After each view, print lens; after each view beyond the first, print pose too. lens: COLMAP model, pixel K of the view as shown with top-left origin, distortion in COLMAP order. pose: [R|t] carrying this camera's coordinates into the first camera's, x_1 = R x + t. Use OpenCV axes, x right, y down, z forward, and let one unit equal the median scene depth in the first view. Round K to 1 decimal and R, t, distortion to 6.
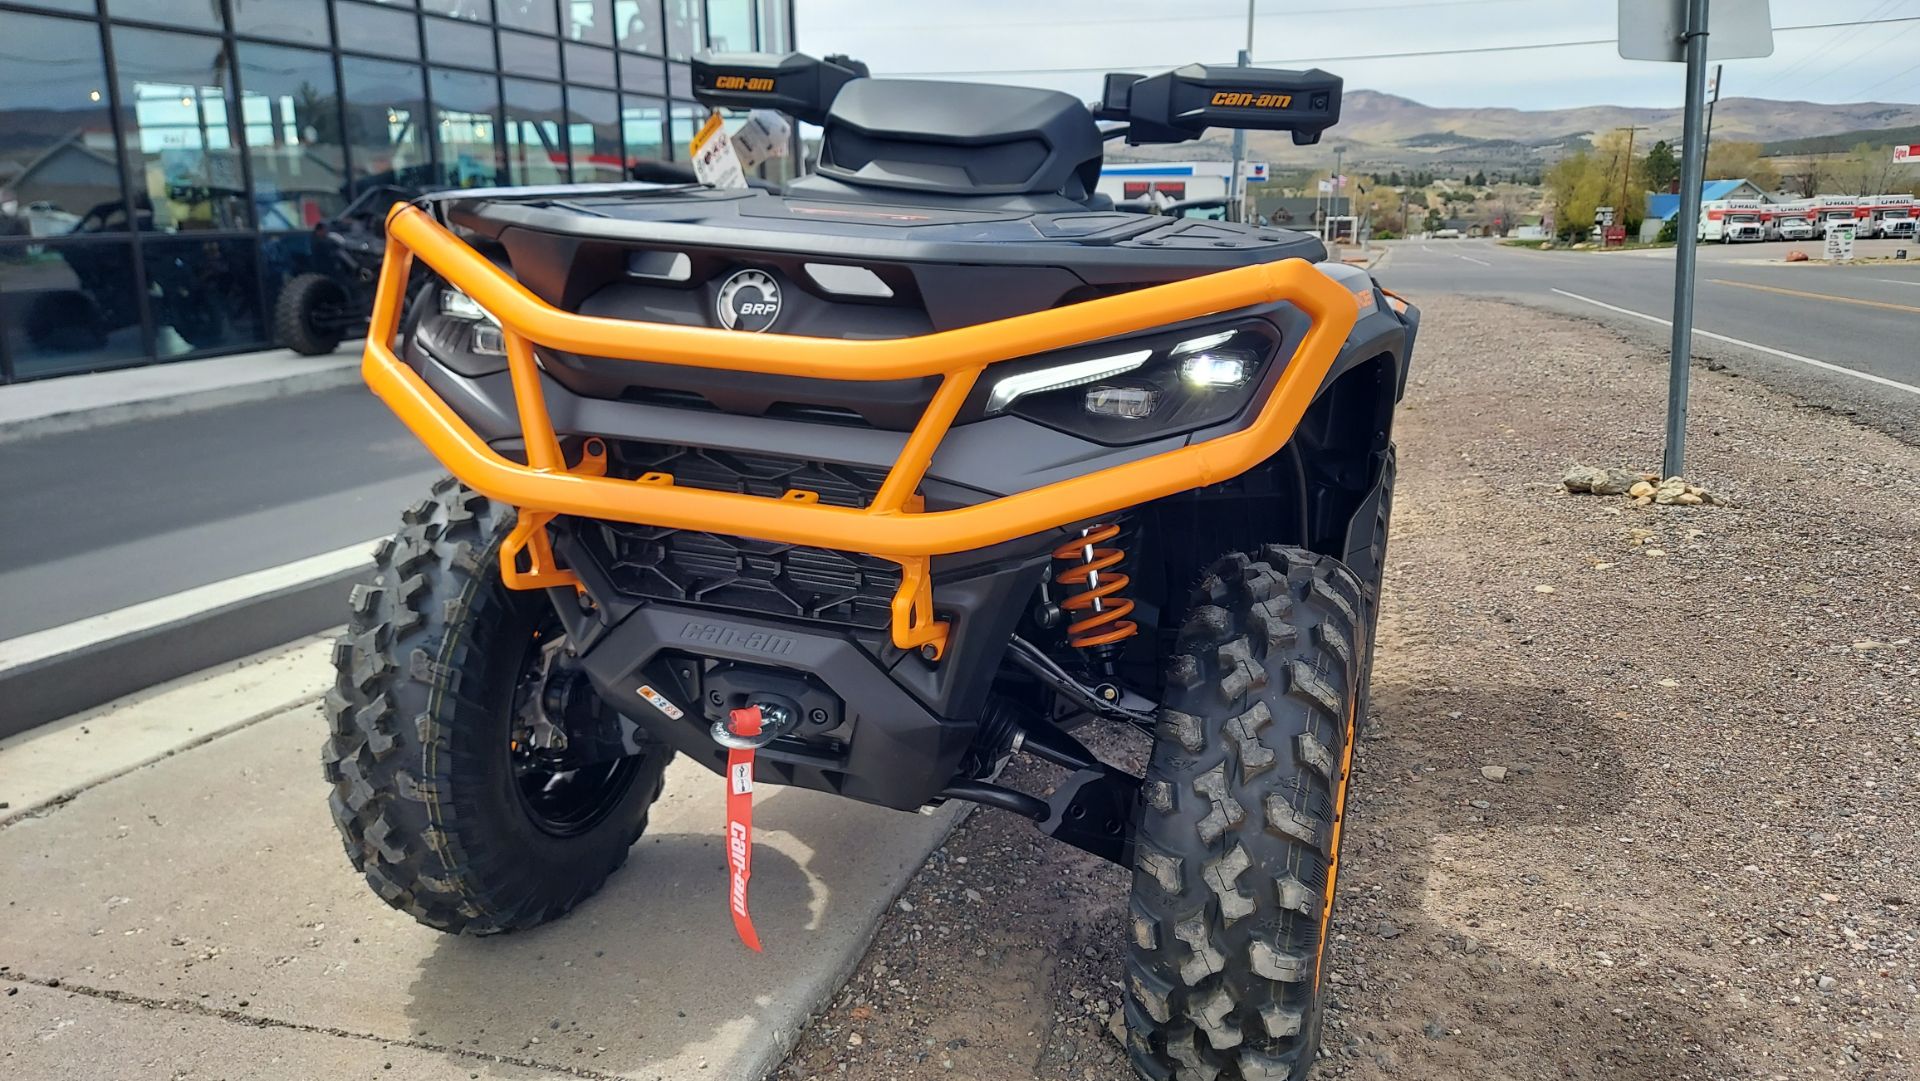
lens RADIAL K [[1419.7, 0, 975.8], [0, 1419.7, 545.0], [0, 0, 1]] dist [0.064393, -0.090569]
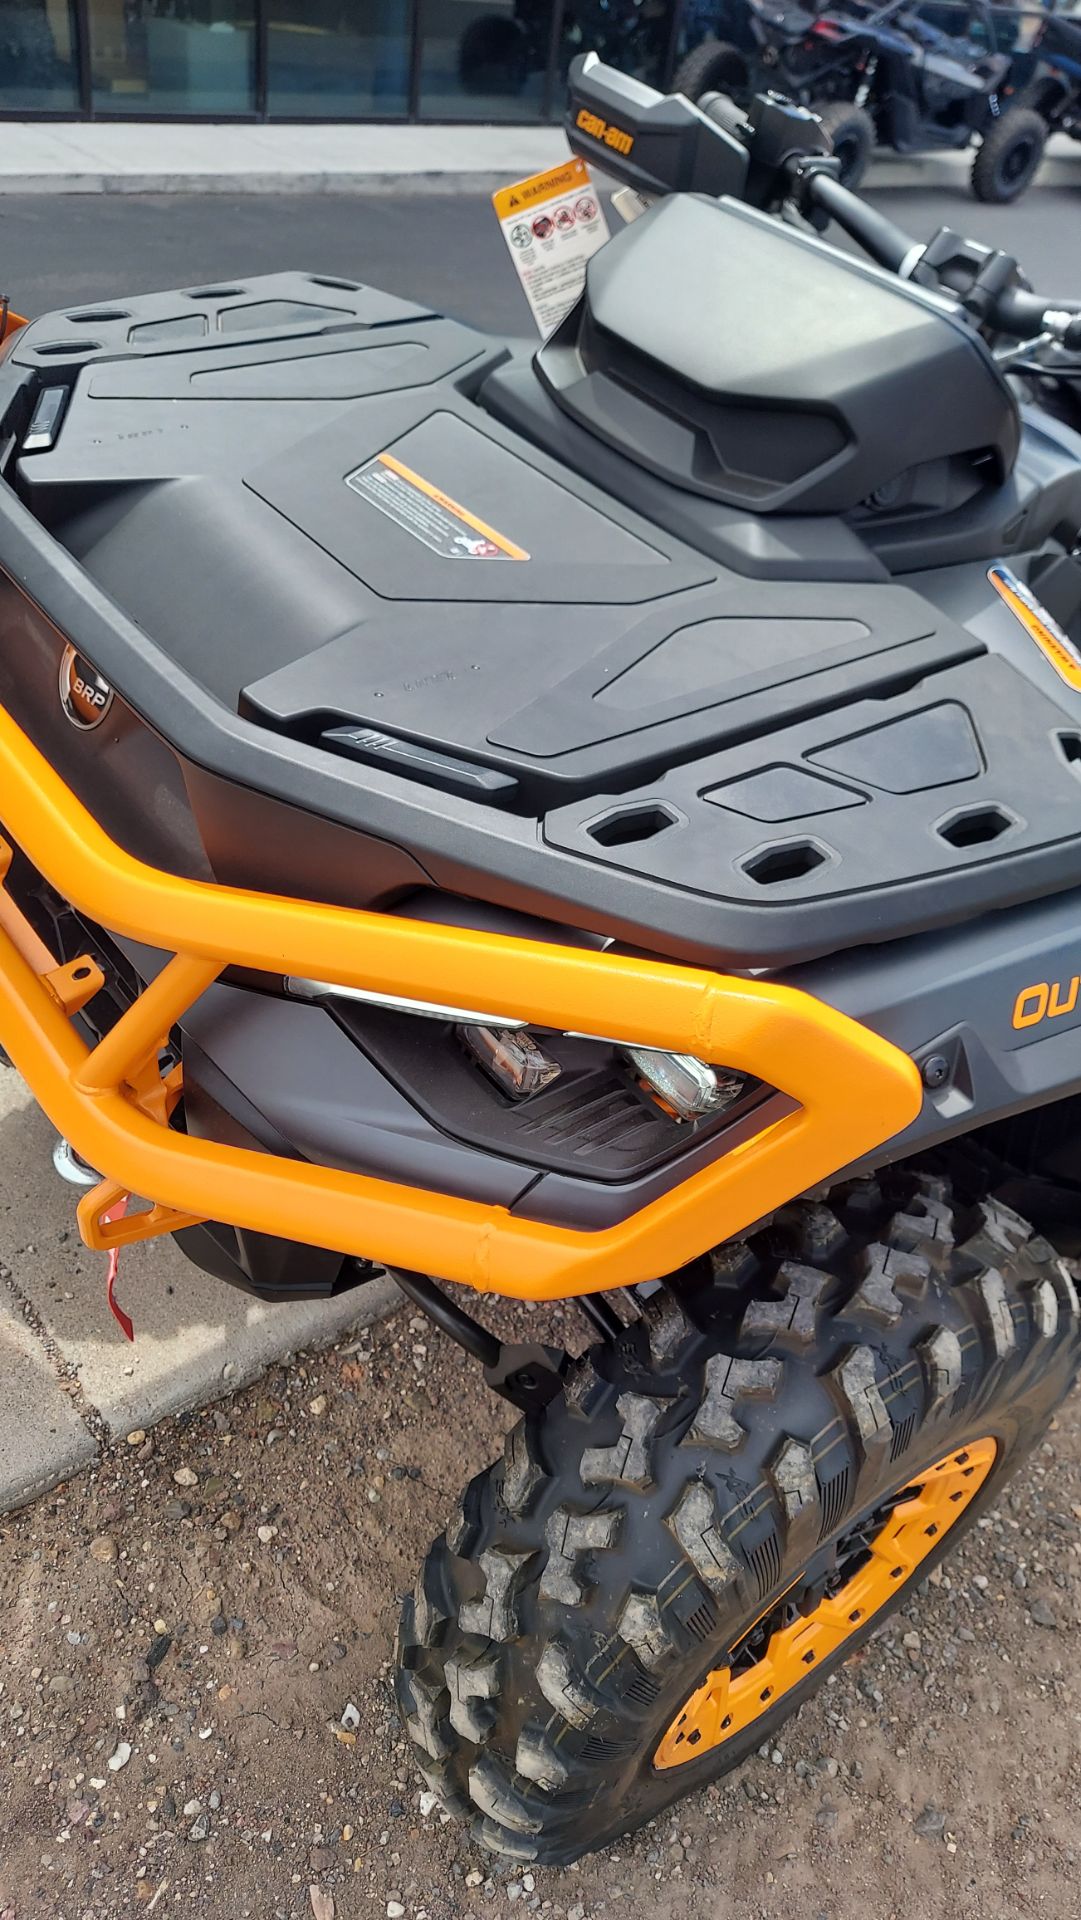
lens RADIAL K [[1419.7, 0, 508.0], [0, 1419.7, 985.4], [0, 0, 1]] dist [0.064393, -0.090569]
pose [[0.814562, 0.424607, -0.395218, 0.254163], [-0.239555, 0.866742, 0.437460, -0.301084], [0.528300, -0.261662, 0.807732, 0.408135]]
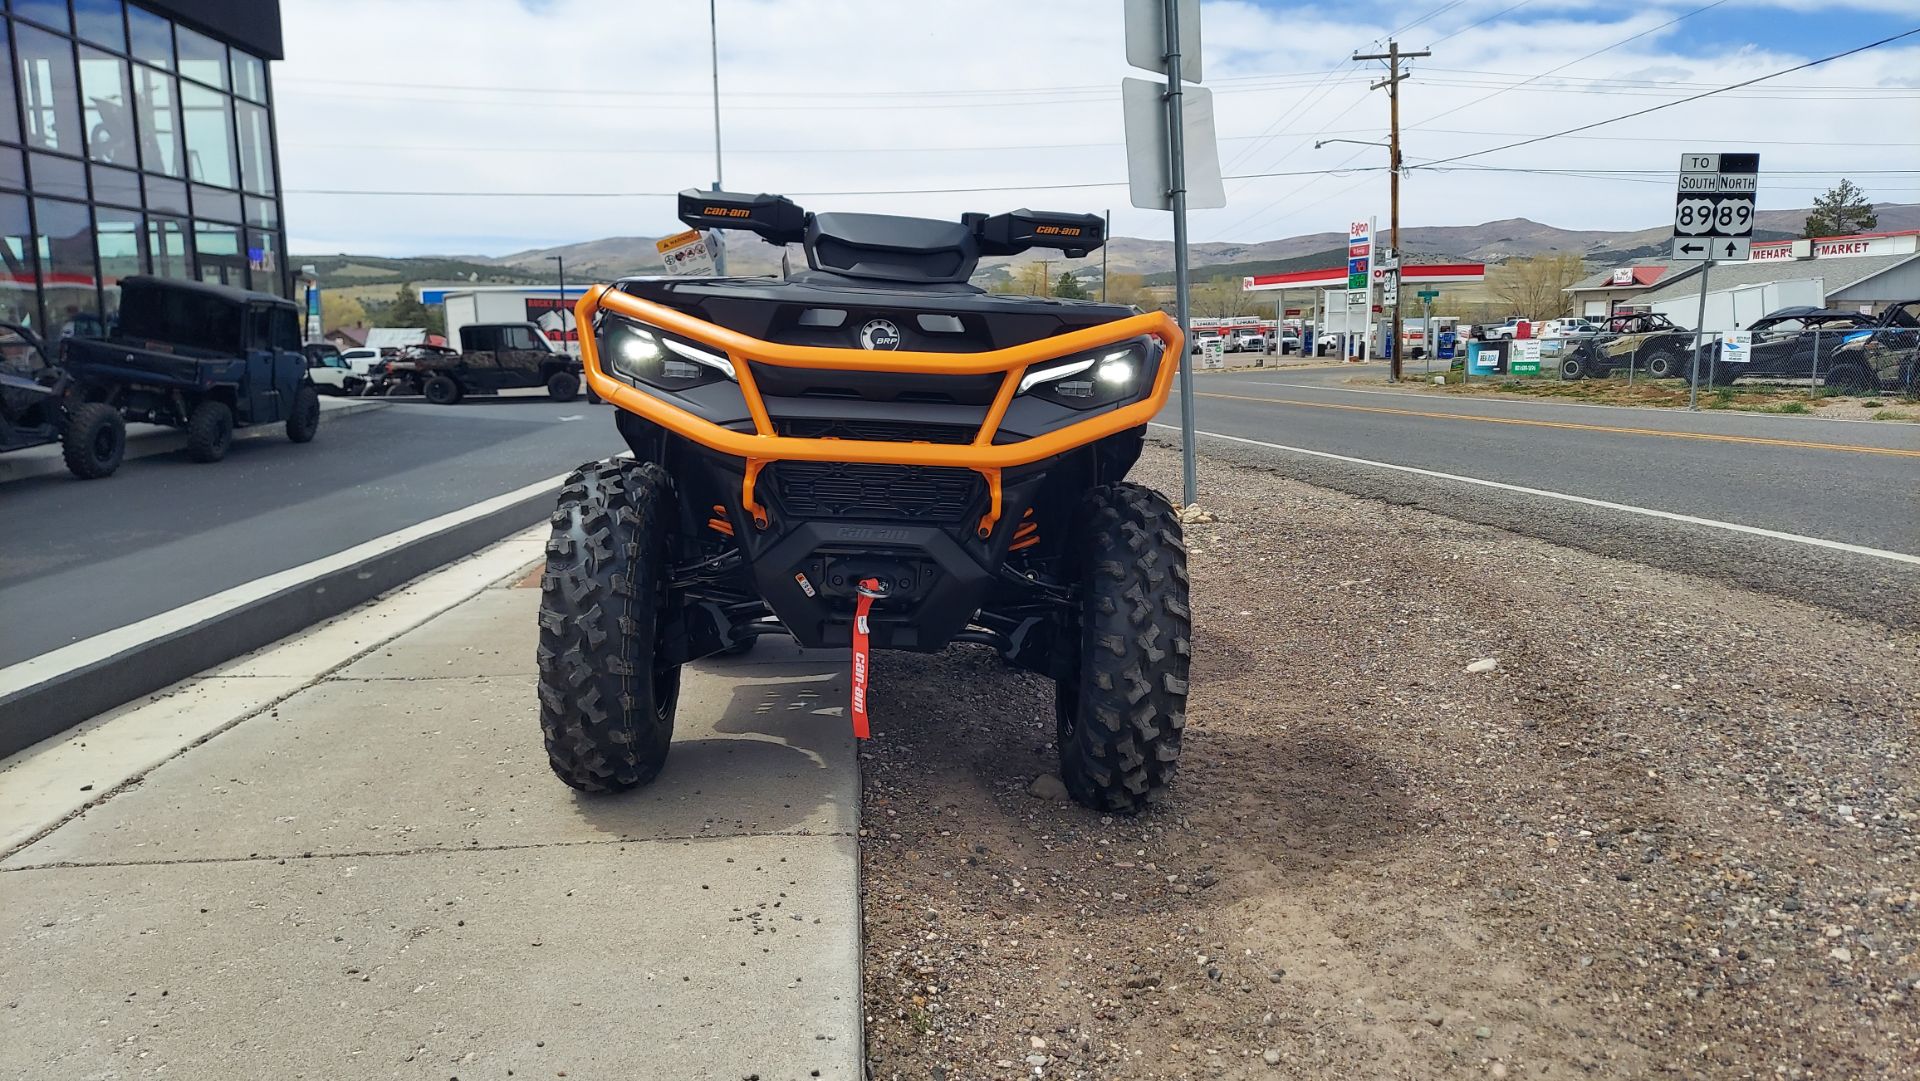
lens RADIAL K [[1381.4, 0, 968.5], [0, 1381.4, 540.3], [0, 0, 1]] dist [0.093016, -0.108104]
pose [[0.934143, -0.058890, 0.352006, -0.521436], [0.087387, 0.994012, -0.065607, 0.155966], [-0.346034, 0.092047, 0.933696, -0.477225]]
